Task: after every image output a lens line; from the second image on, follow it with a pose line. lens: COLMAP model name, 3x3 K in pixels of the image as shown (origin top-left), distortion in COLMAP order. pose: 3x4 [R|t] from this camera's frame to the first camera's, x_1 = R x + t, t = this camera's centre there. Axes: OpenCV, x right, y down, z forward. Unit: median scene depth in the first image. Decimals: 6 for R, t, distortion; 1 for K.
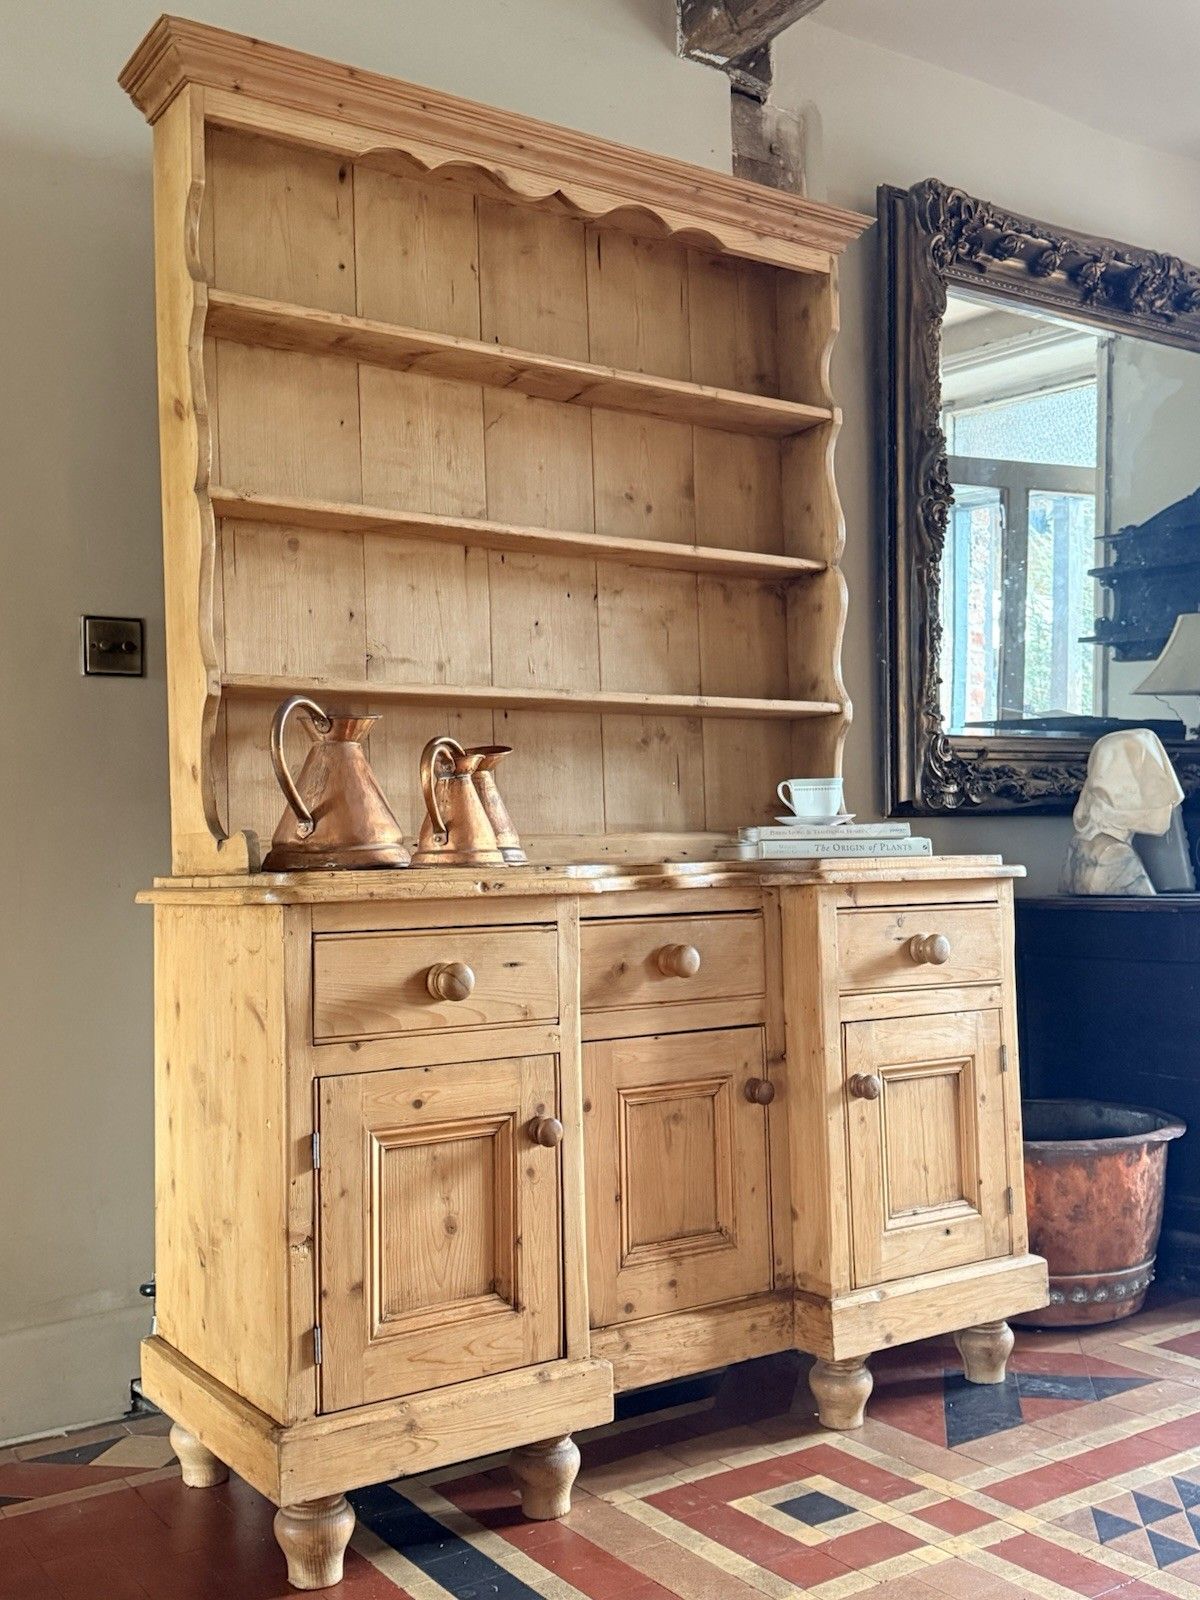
lens RADIAL K [[1558.1, 0, 600.0], [0, 1558.1, 791.7], [0, 0, 1]] dist [0.056898, 0.000000]
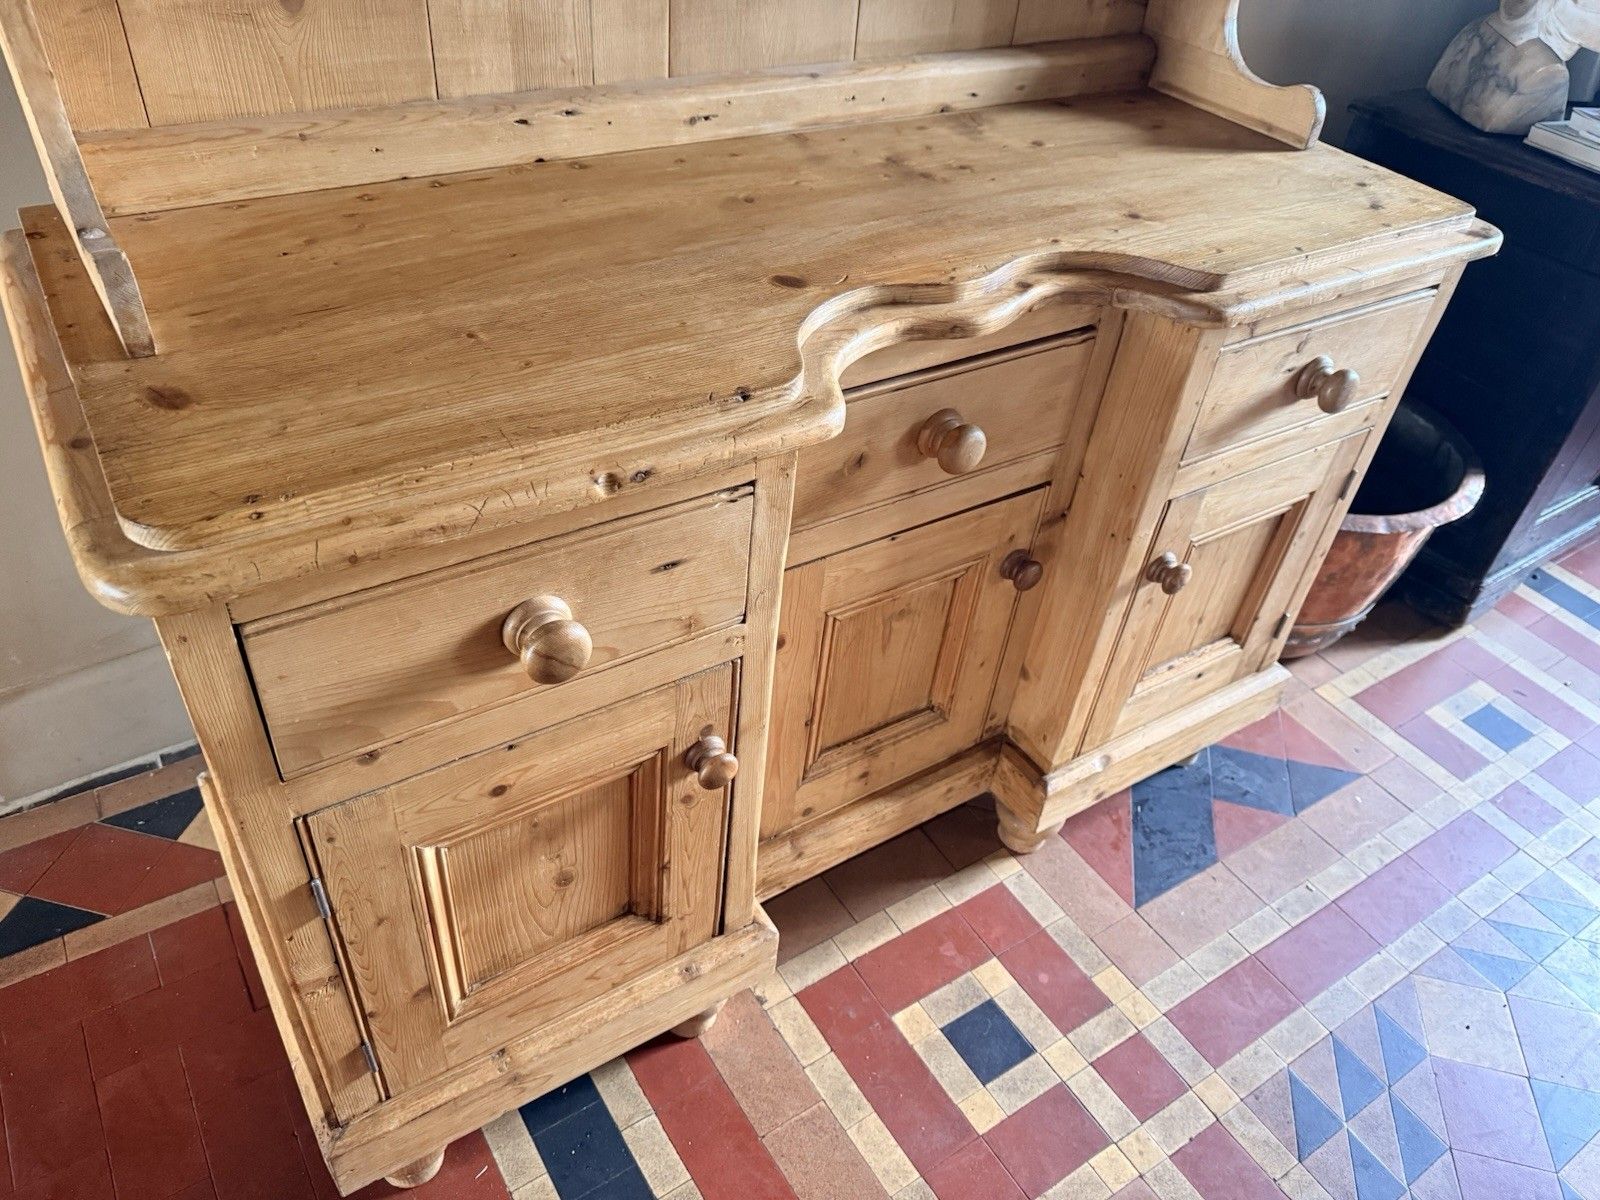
lens RADIAL K [[1142.1, 0, 802.6], [0, 1142.1, 604.9], [0, 0, 1]] dist [0.028581, -0.045473]
pose [[0.993753, 0.094418, 0.059492, -0.026821], [-0.109772, 0.730980, 0.673512, -0.133934], [0.020104, -0.675835, 0.736778, 0.591998]]
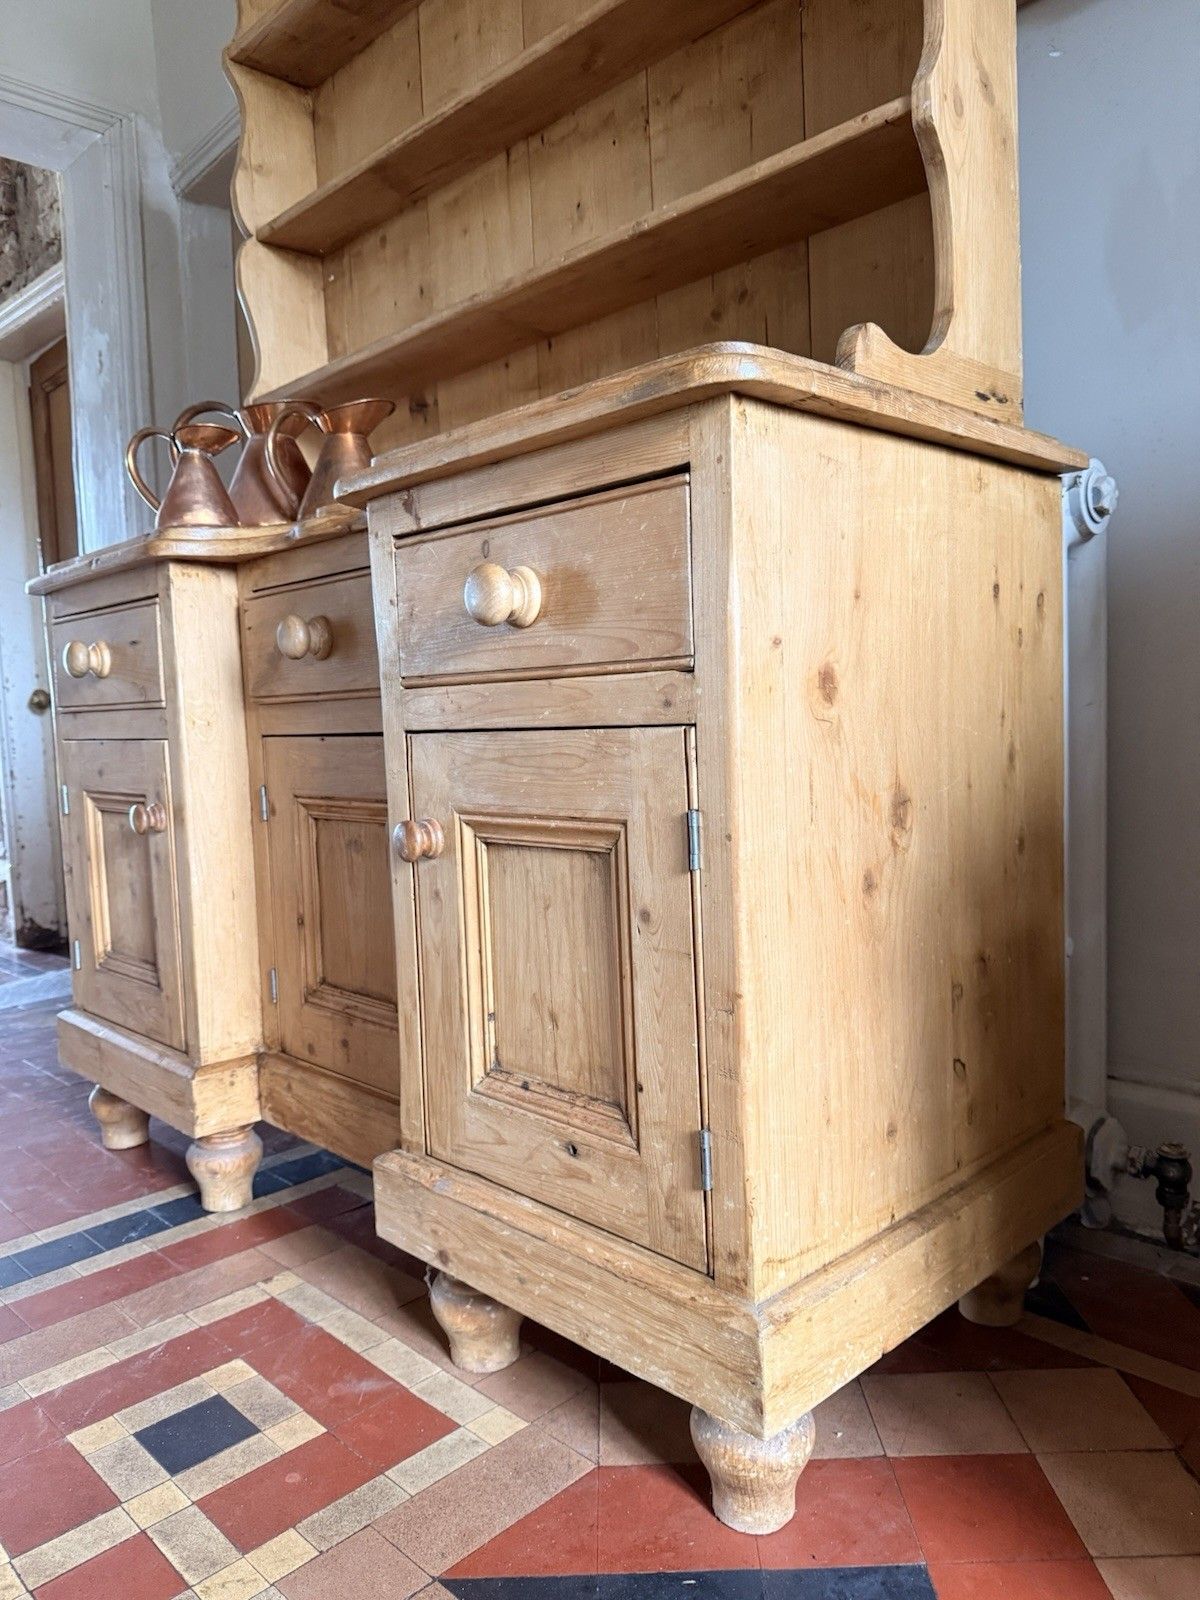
lens RADIAL K [[1142.1, 0, 593.9], [0, 1142.1, 789.9], [0, 0, 1]] dist [0.028581, -0.045473]
pose [[0.175745, 0.080798, -0.981114, 0.592716], [0.079543, 0.992202, 0.095960, 0.132787], [0.981217, -0.094905, 0.167947, 0.981145]]
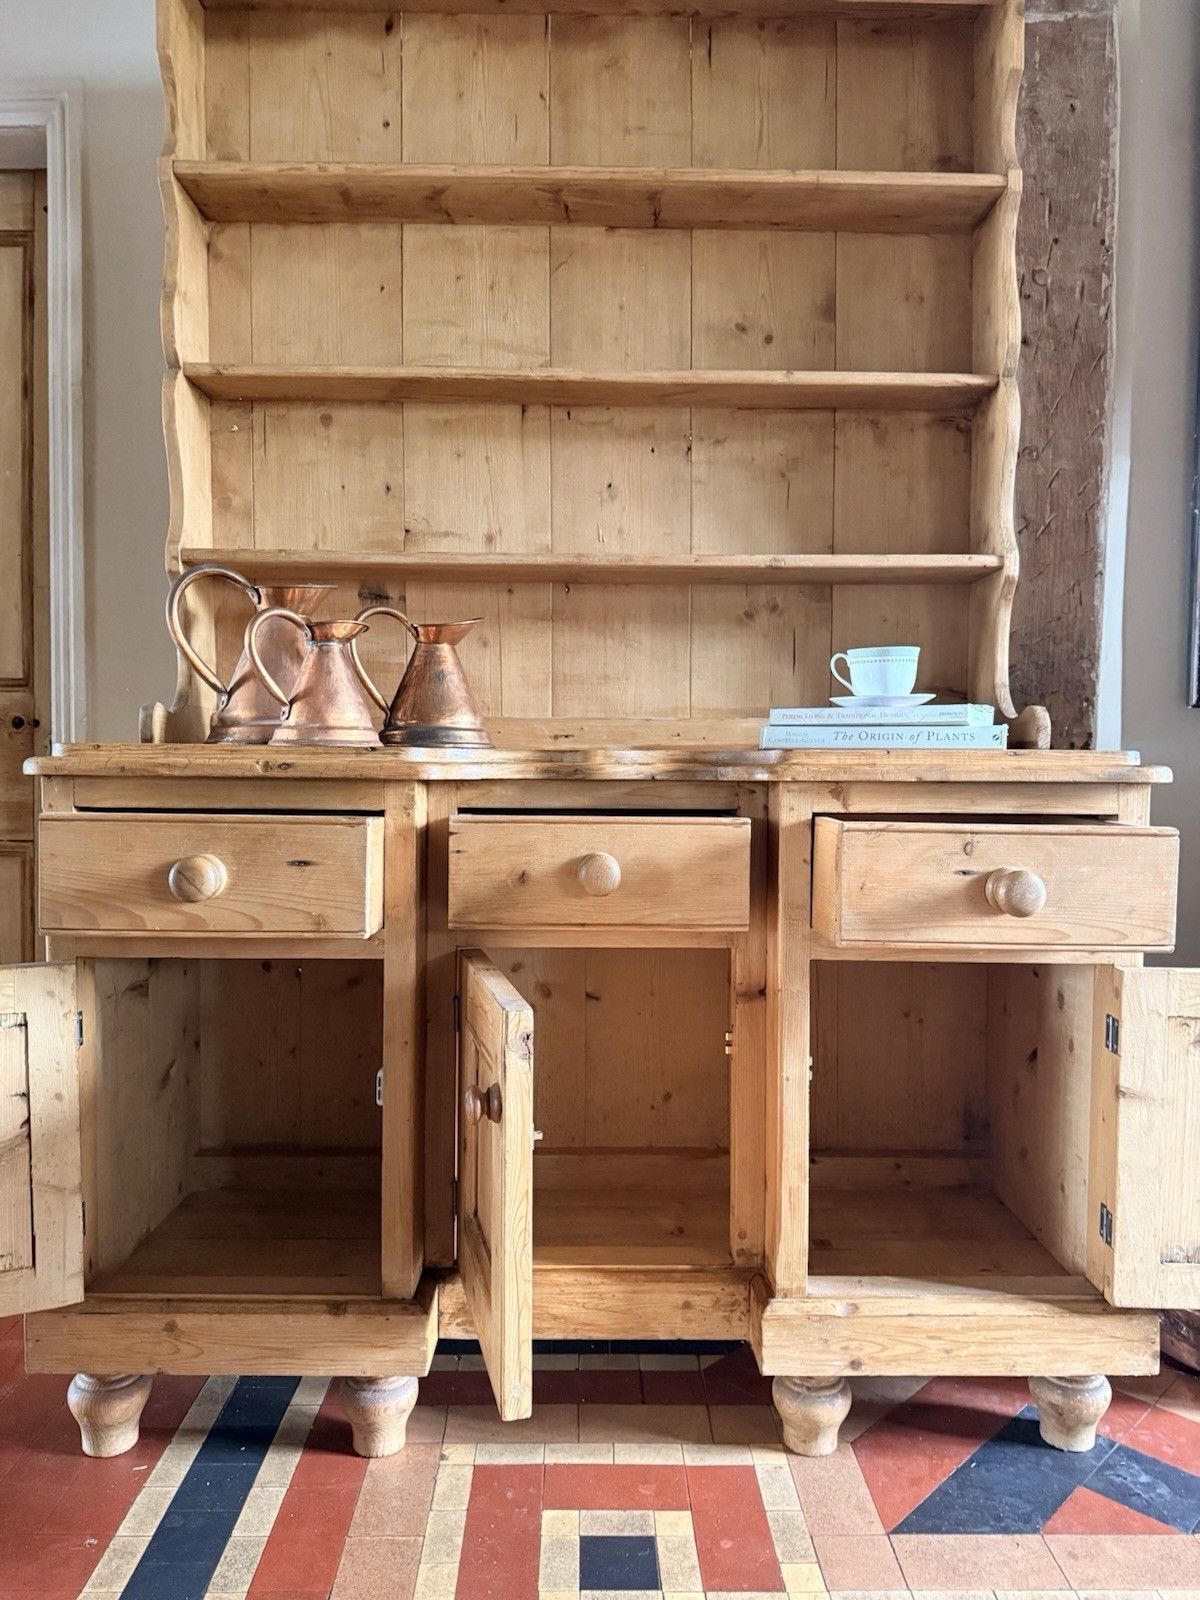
lens RADIAL K [[1142.1, 0, 602.3], [0, 1142.1, 804.4], [0, 0, 1]] dist [0.028581, -0.045473]
pose [[0.836489, 0.052046, -0.545507, 0.367143], [-0.002473, 0.995828, 0.091217, 0.018995], [0.547978, -0.074953, 0.833128, 0.469340]]
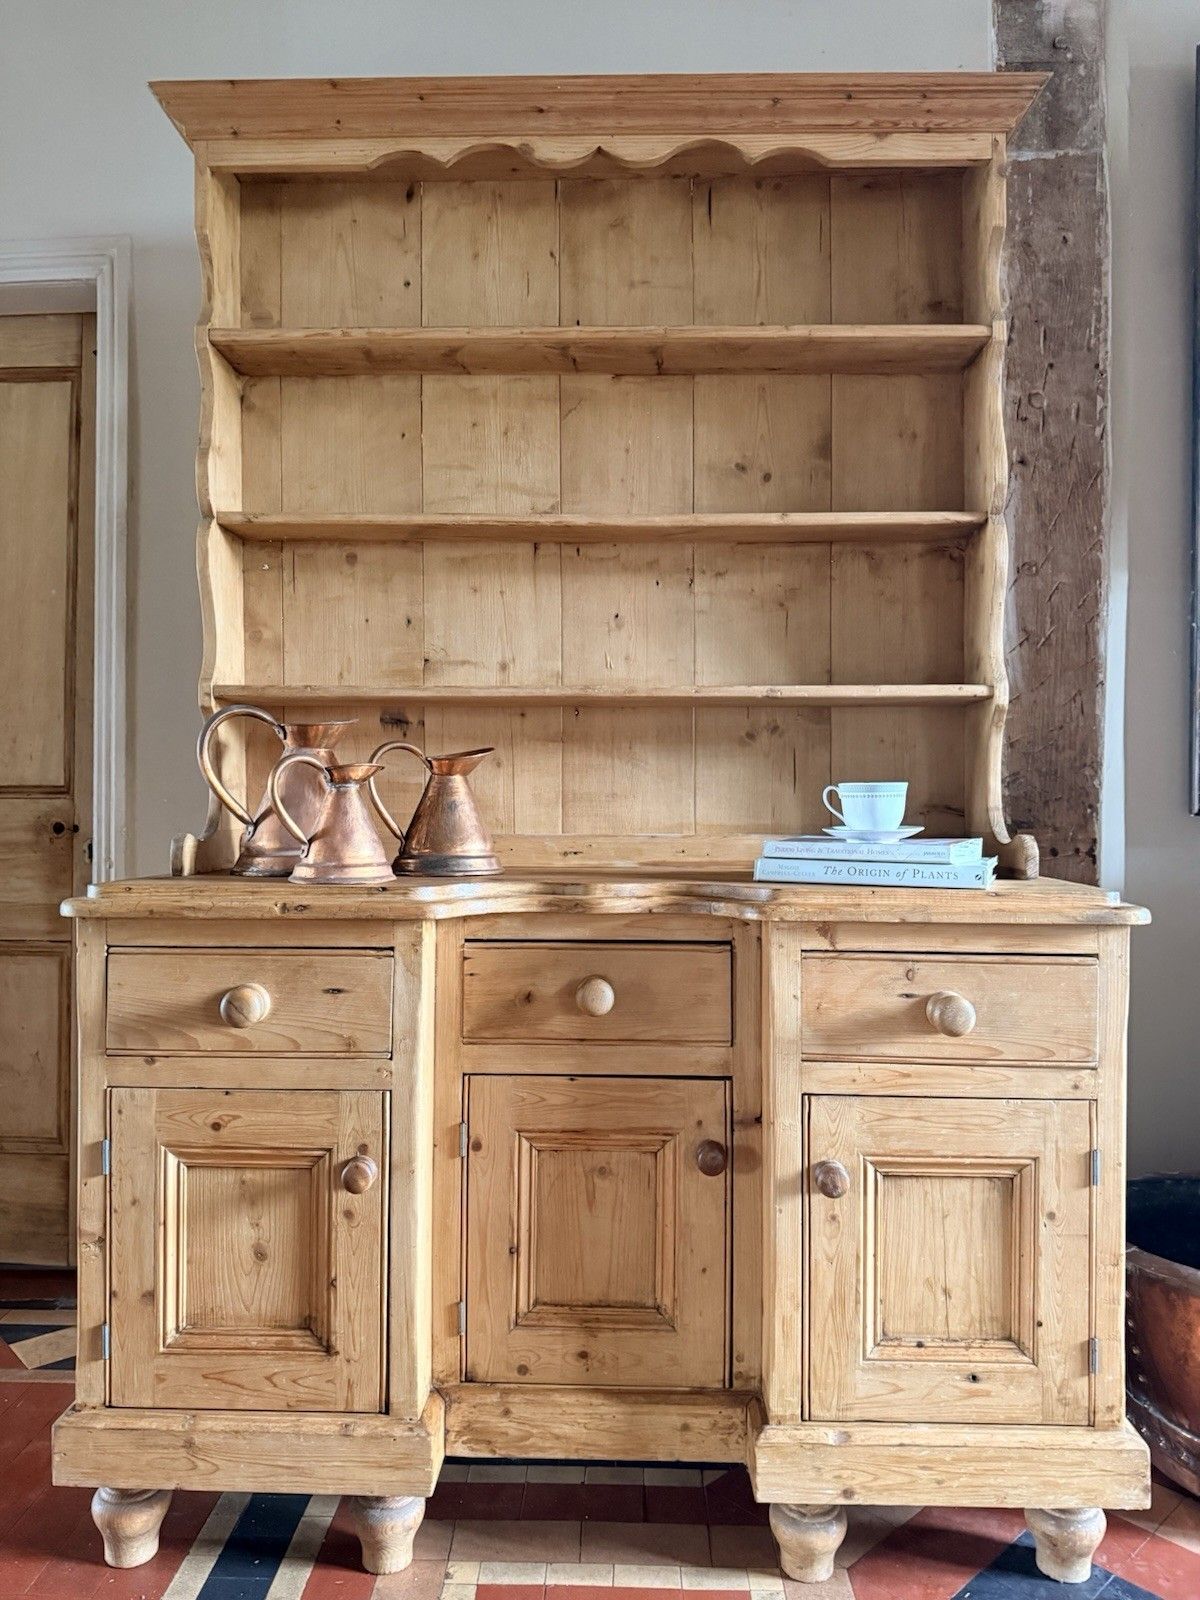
lens RADIAL K [[1142.1, 0, 598.4], [0, 1142.1, 798.7], [0, 0, 1]] dist [0.028581, -0.045473]
pose [[0.813955, 0.025591, -0.580364, 0.400849], [0.002735, 0.998849, 0.047879, -0.031696], [0.580922, -0.040558, 0.812948, 0.459756]]
